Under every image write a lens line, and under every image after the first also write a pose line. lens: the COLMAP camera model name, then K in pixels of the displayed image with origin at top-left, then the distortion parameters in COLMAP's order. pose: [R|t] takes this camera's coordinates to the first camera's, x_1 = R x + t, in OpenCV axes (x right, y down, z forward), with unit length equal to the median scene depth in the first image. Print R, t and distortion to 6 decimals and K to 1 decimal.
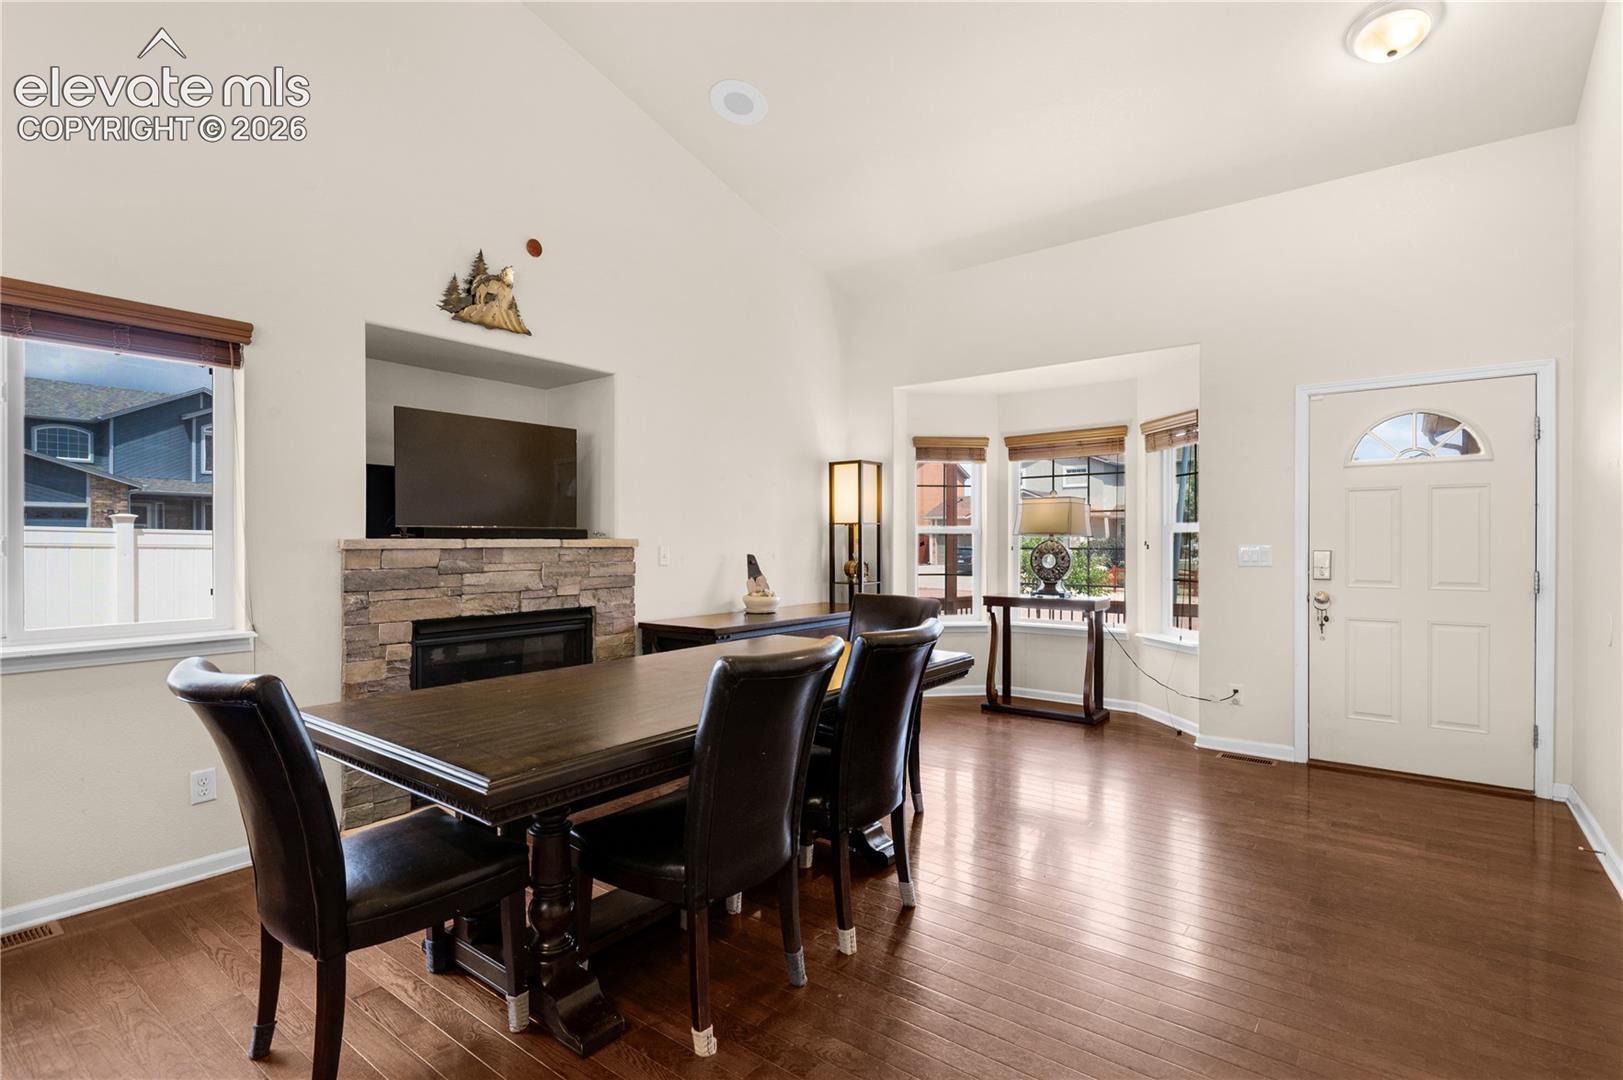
lens RADIAL K [[770.6, 0, 788.9], [0, 770.6, 542.3], [0, 0, 1]] dist [0.002876, 0.000014]
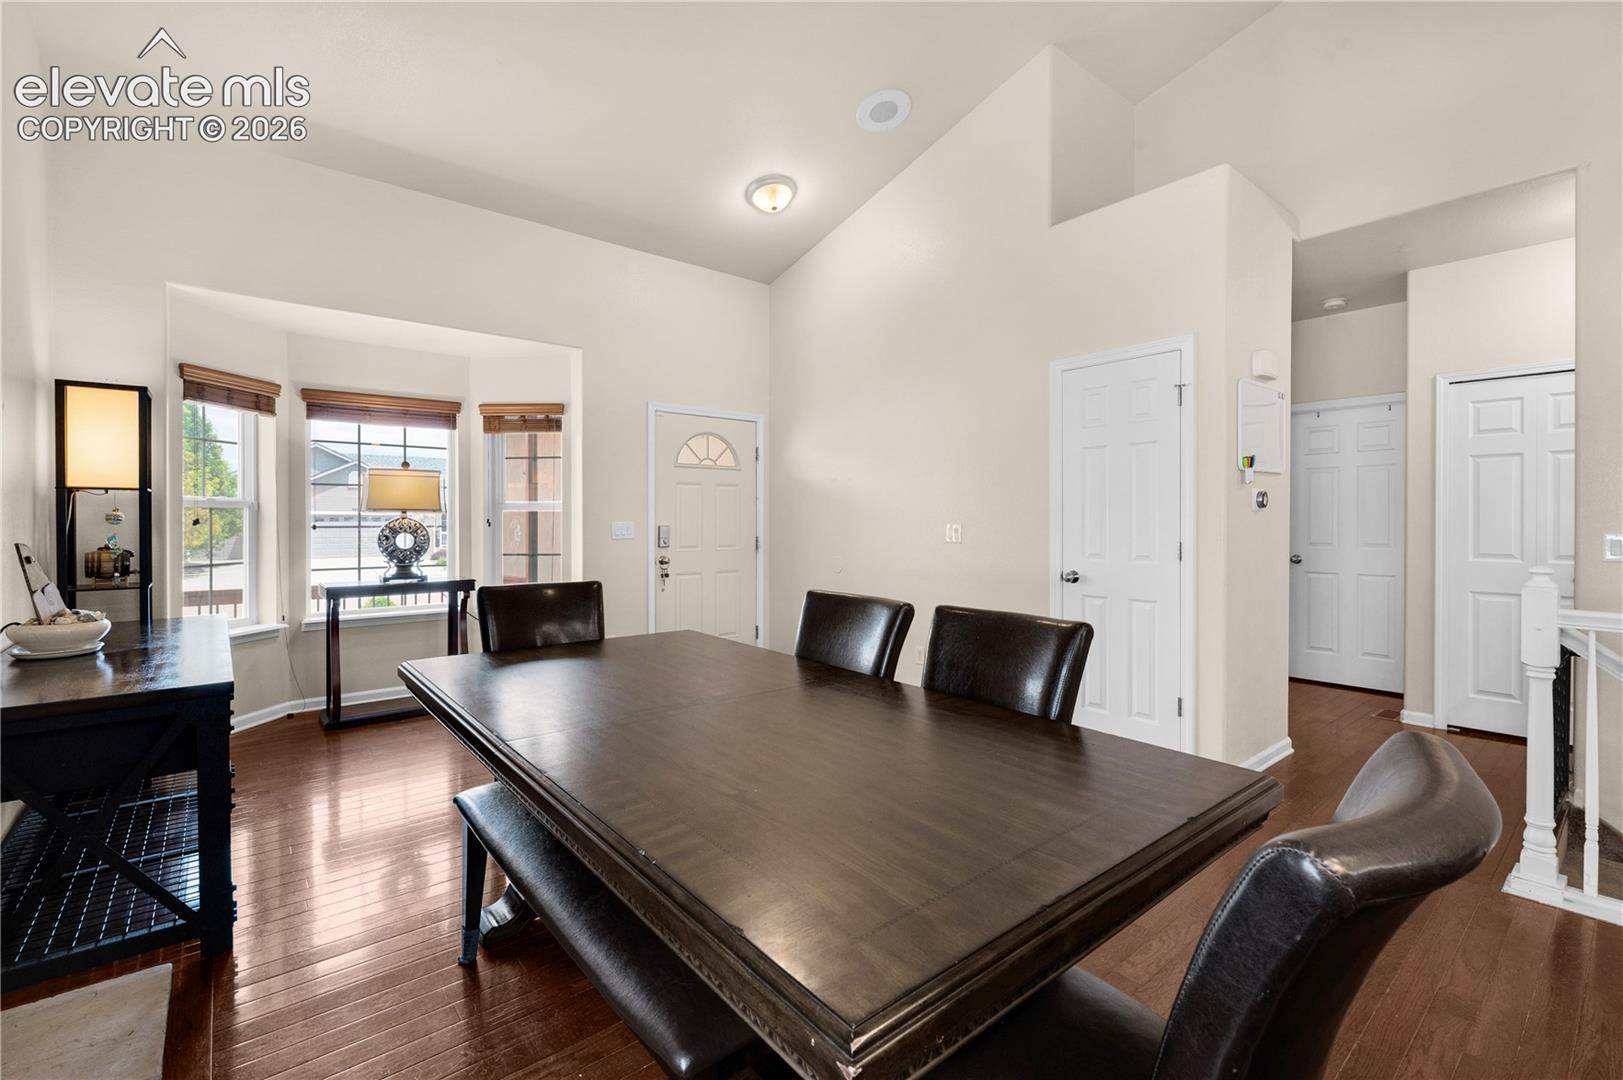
lens RADIAL K [[701.2, 0, 818.7], [0, 701.2, 521.2], [0, 0, 1]] dist [0.000602, -0.000285]
pose [[0.208677, -0.001813, 0.977983, -0.459109], [0.001729, 0.999997, 0.001485, 0.001790], [-0.977983, 0.001381, 0.208679, 0.466625]]
